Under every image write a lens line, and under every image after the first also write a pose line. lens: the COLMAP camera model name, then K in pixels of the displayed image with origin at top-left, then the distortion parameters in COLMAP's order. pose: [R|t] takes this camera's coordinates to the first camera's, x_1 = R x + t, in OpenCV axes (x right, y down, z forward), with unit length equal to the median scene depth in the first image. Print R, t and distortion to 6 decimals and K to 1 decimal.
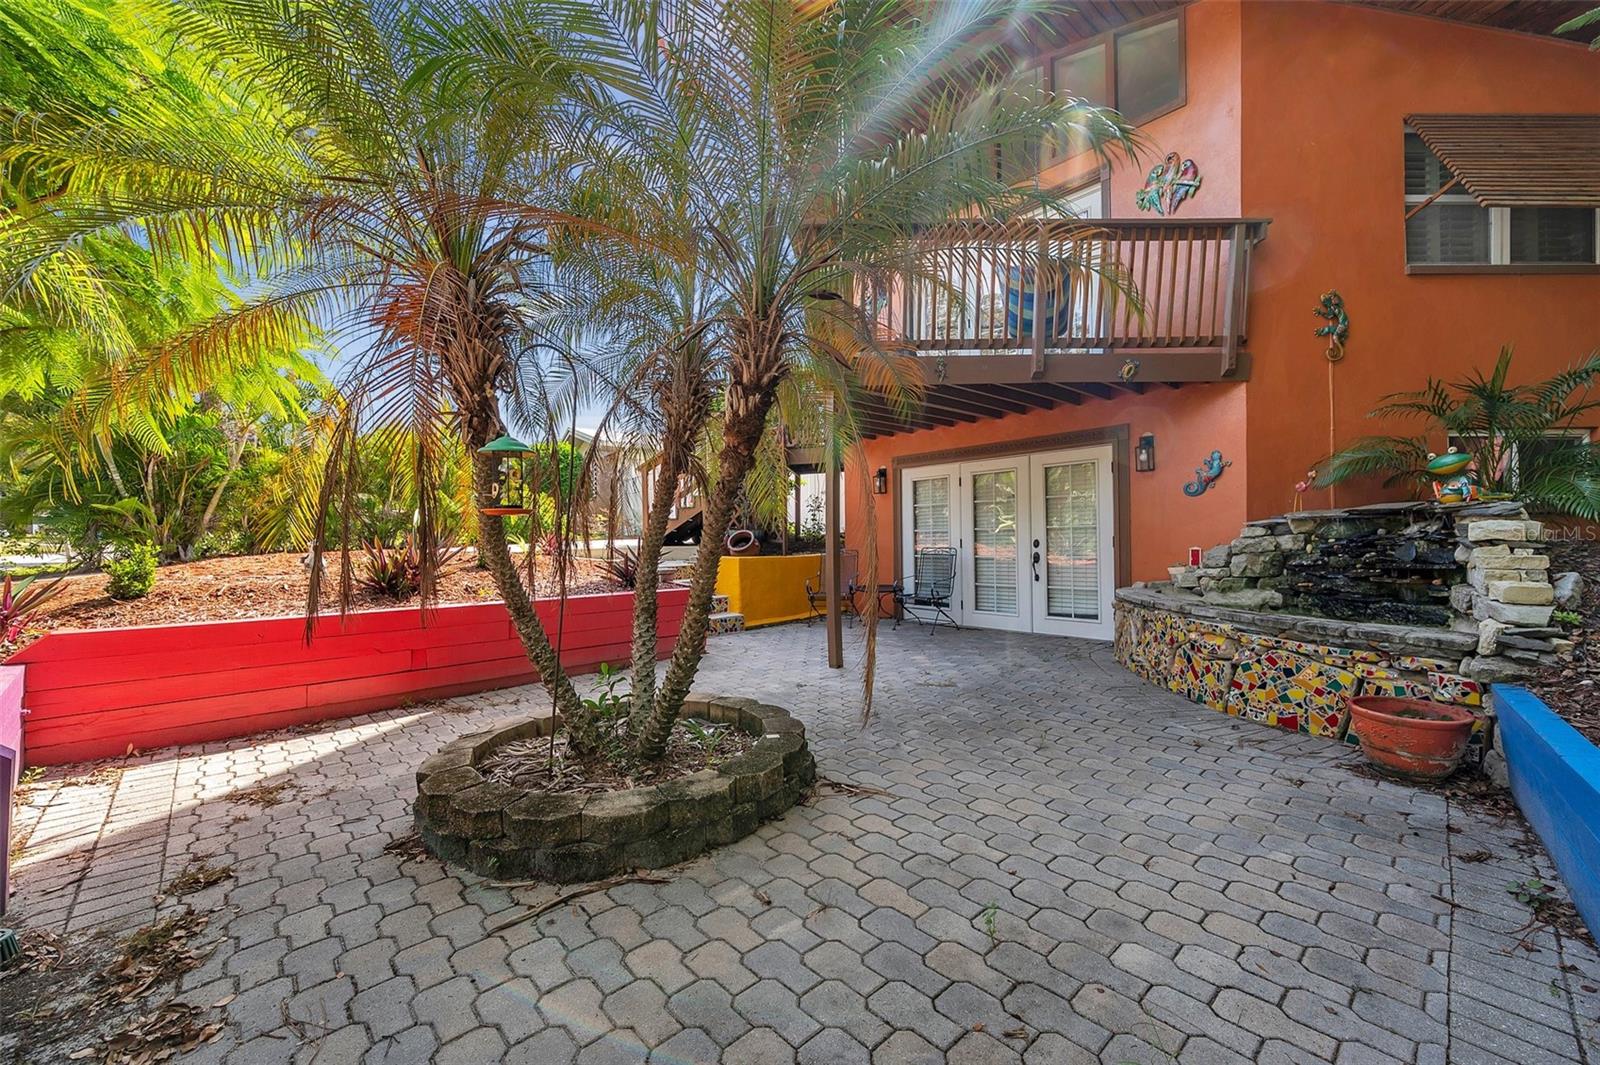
lens RADIAL K [[641.7, 0, 805.2], [0, 641.7, 537.6], [0, 0, 1]] dist [0.000170, -0.000200]
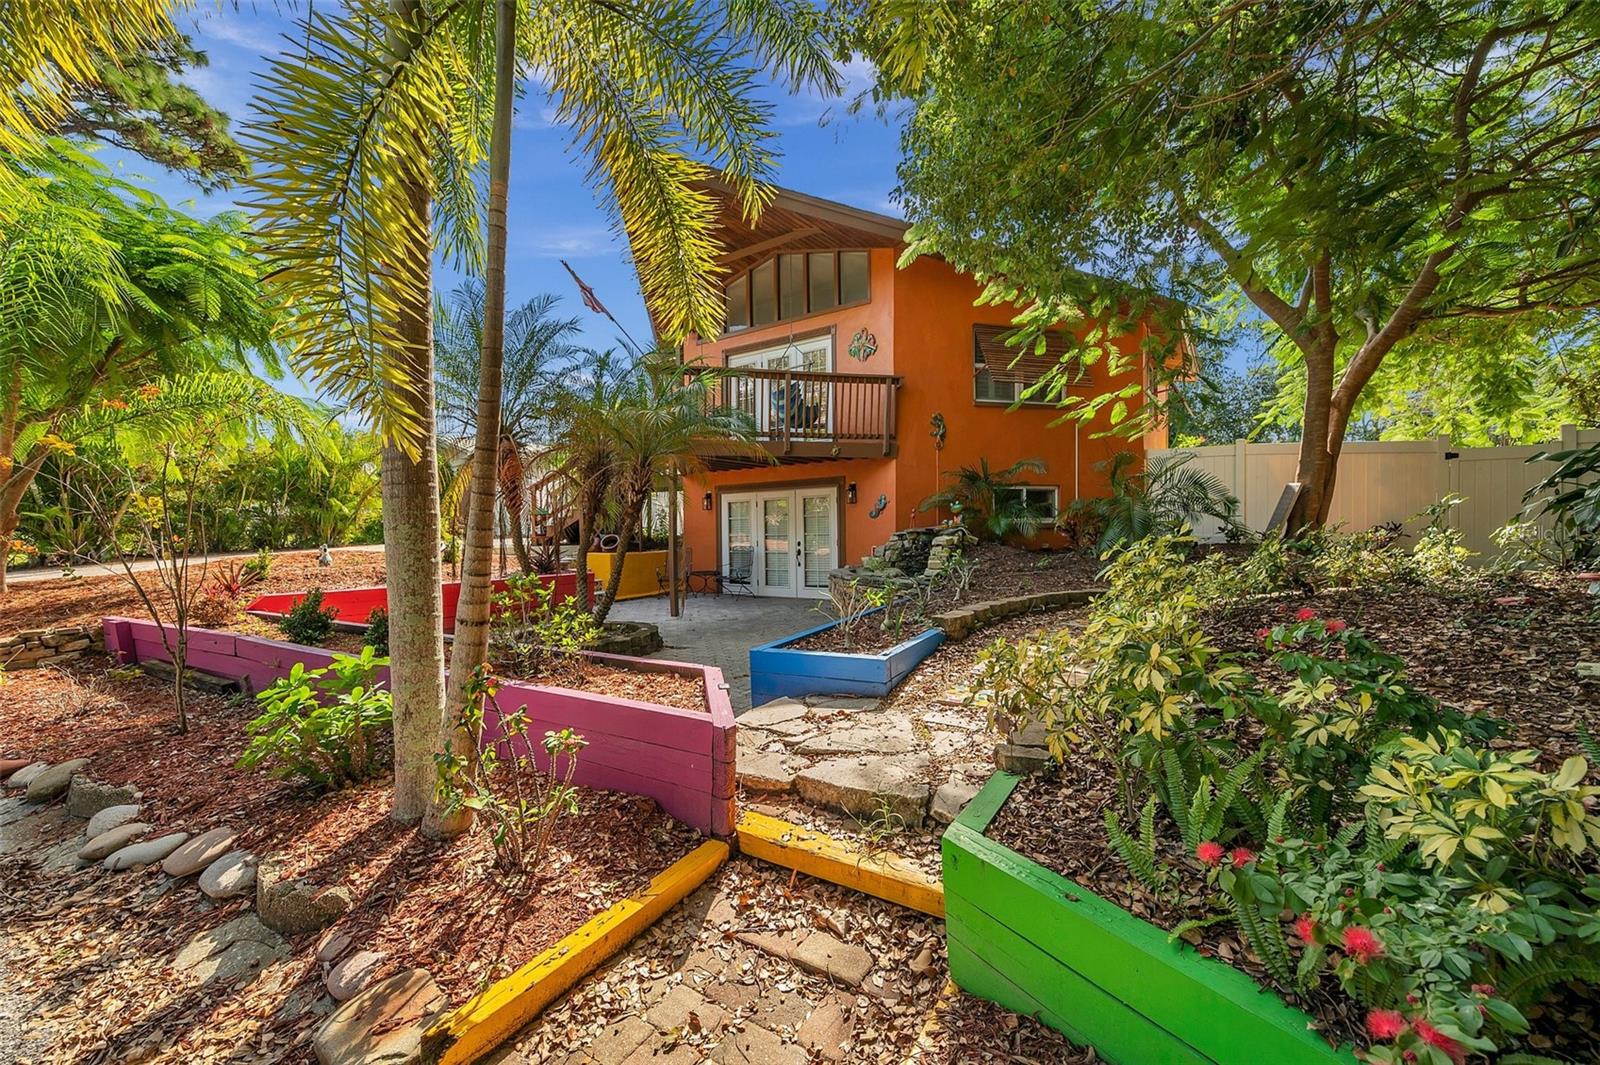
lens RADIAL K [[641.7, 0, 803.1], [0, 641.7, 539.8], [0, 0, 1]] dist [0.000170, -0.000200]
pose [[0.973172, -0.003463, 0.230054, -0.010697], [0.000192, 0.999899, 0.014239, -0.023811], [-0.230080, -0.013813, 0.973074, -0.599055]]
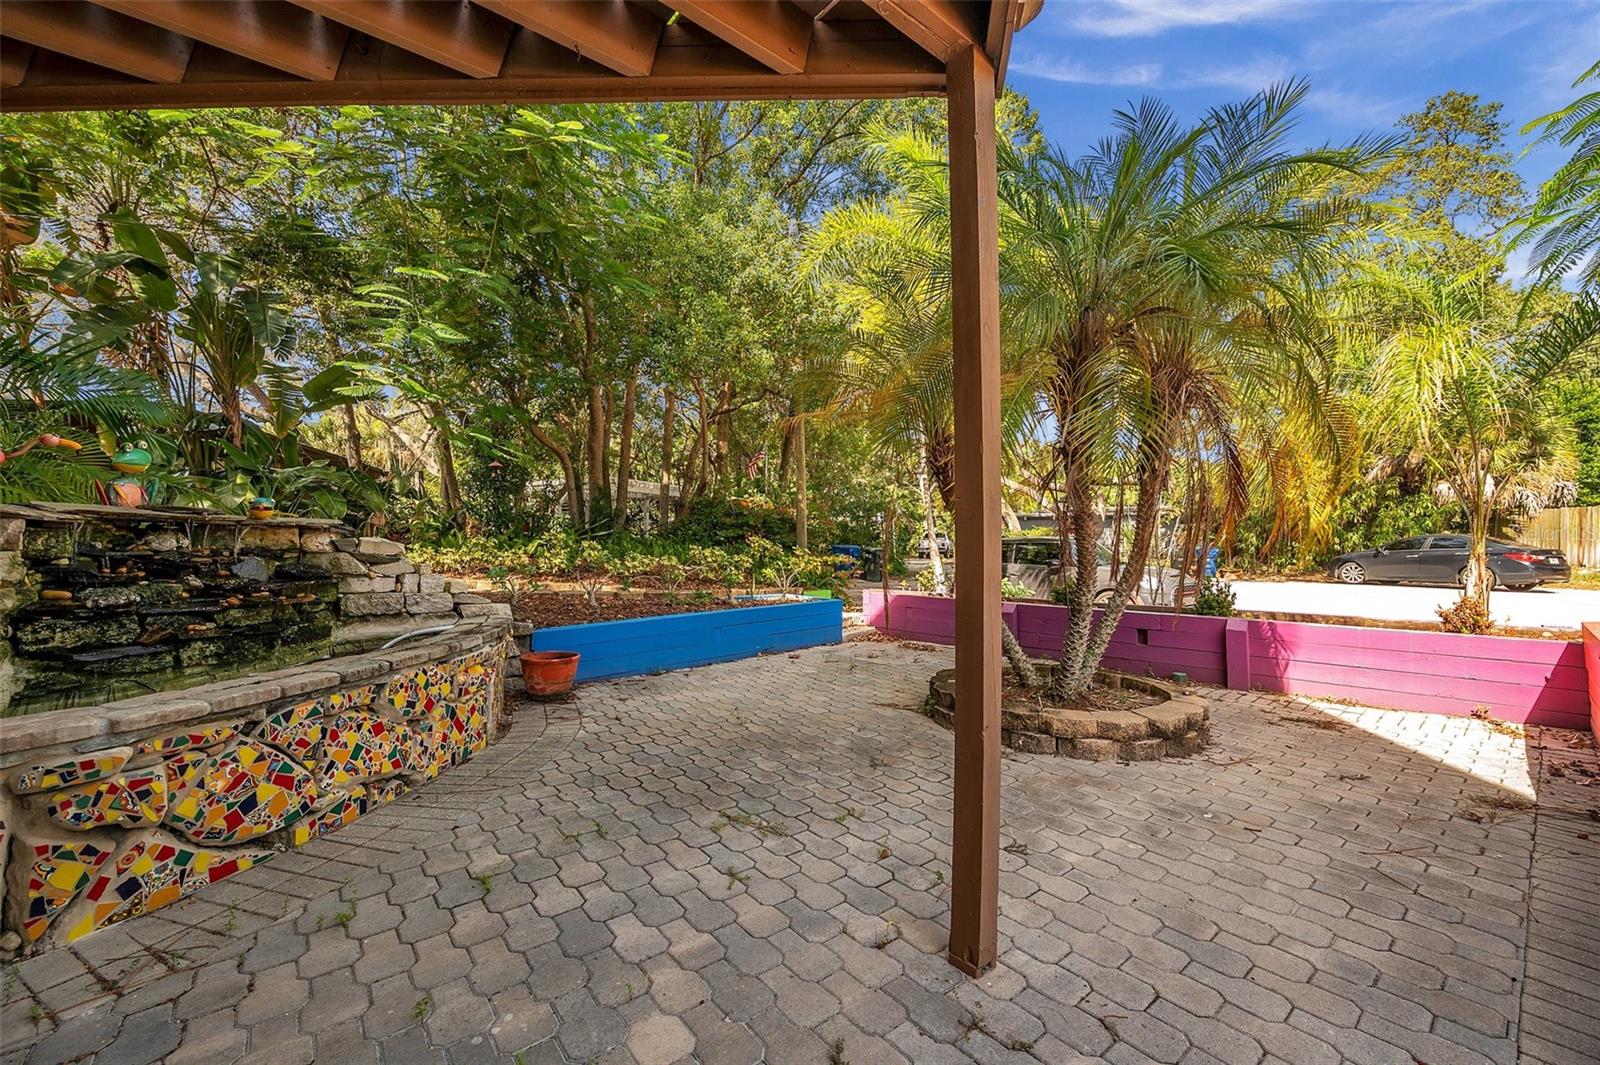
lens RADIAL K [[641.7, 0, 802.2], [0, 641.7, 536.7], [0, 0, 1]] dist [0.000170, -0.000200]
pose [[-0.998541, 0.009383, 0.053173, 0.082118], [0.008572, 0.999844, -0.015470, -0.001236], [-0.053310, -0.014991, -0.998465, 0.963918]]
